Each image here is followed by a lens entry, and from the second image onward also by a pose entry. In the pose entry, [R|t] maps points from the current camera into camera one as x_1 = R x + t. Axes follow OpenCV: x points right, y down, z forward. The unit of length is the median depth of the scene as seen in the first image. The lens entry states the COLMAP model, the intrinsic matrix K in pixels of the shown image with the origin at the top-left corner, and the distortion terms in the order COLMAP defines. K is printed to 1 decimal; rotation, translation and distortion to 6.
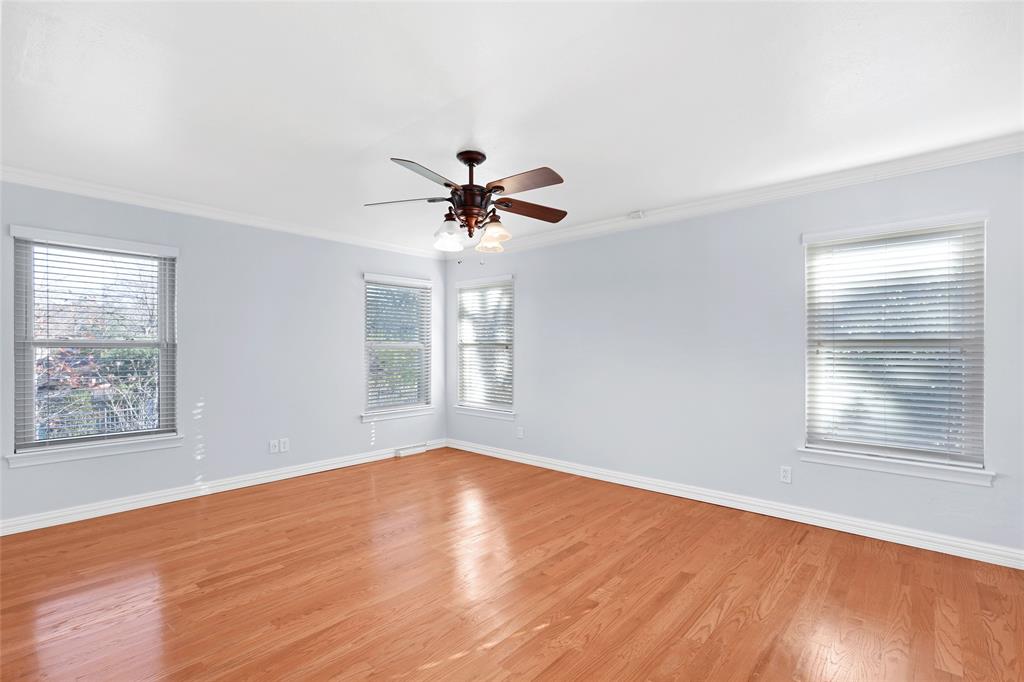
lens RADIAL K [[483.7, 0, 510.9], [0, 483.7, 345.1], [0, 0, 1]] dist [0.002185, 0.001713]
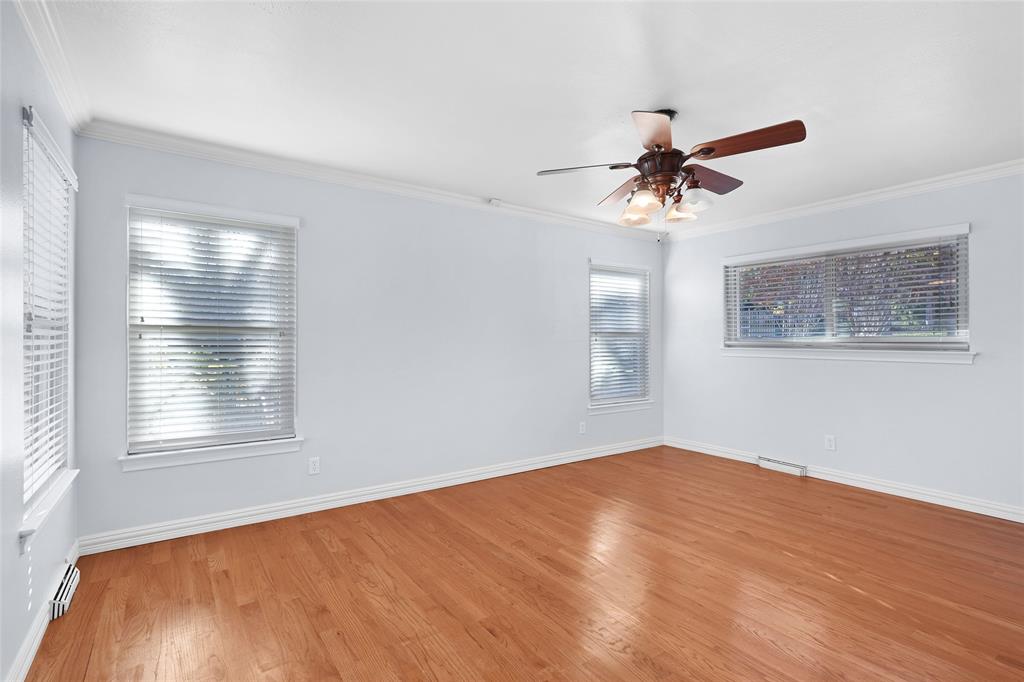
lens RADIAL K [[483.7, 0, 512.6], [0, 483.7, 340.3], [0, 0, 1]] dist [0.002185, 0.001713]
pose [[0.219422, 0.007297, 0.975603, -0.753189], [-0.001736, 0.999973, -0.007088, 0.023524], [-0.975629, -0.000138, 0.219428, 0.812573]]
